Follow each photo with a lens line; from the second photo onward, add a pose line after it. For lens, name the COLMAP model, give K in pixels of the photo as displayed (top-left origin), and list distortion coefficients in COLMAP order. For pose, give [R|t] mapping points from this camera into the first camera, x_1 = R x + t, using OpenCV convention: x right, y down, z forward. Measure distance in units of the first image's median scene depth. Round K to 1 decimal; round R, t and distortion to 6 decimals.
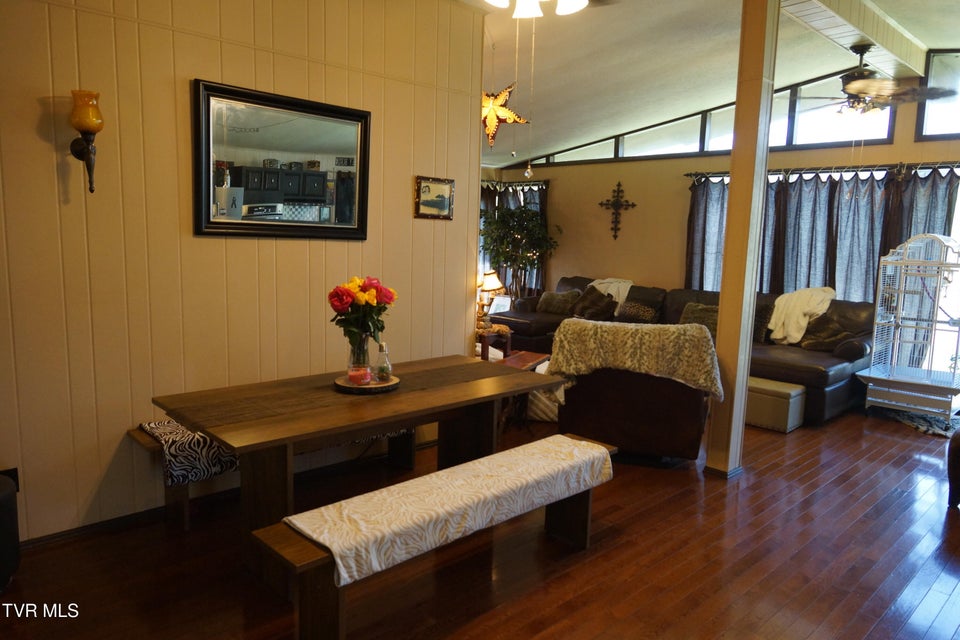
lens RADIAL K [[655.6, 0, 480.9], [0, 655.6, 323.0], [0, 0, 1]] dist [-0.005988, -0.001285]
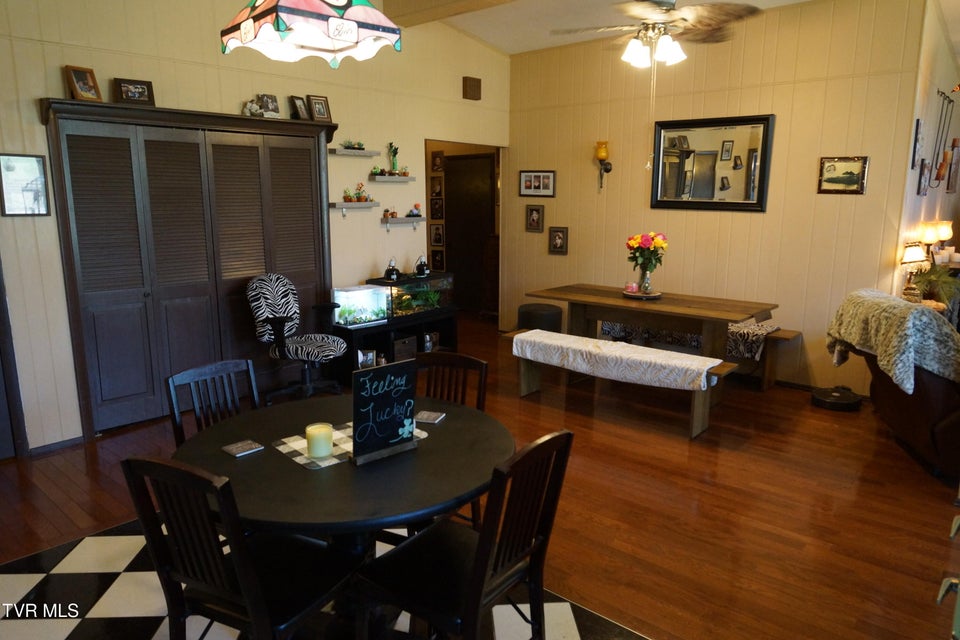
lens RADIAL K [[663.9, 0, 480.0], [0, 663.9, 320.0], [0, 0, 1]] dist [-0.009488, 0.001617]
pose [[0.089217, 0.157927, -0.983412, 1.027963], [-0.134845, 0.980174, 0.145174, -0.025539], [0.986842, 0.119657, 0.108744, 0.279569]]
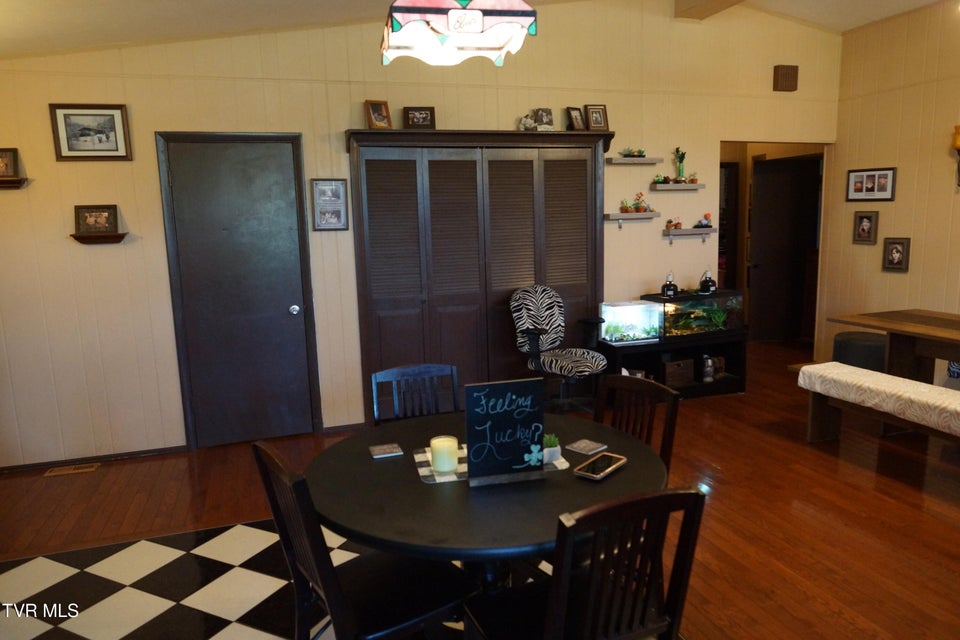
lens RADIAL K [[669.7, 0, 480.0], [0, 669.7, 320.0], [0, 0, 1]] dist [0.003258, -0.000266]
pose [[-0.416280, 0.123041, -0.900873, 0.954403], [-0.108169, 0.977063, 0.183431, -0.033332], [0.902779, 0.173805, -0.393422, 0.418268]]
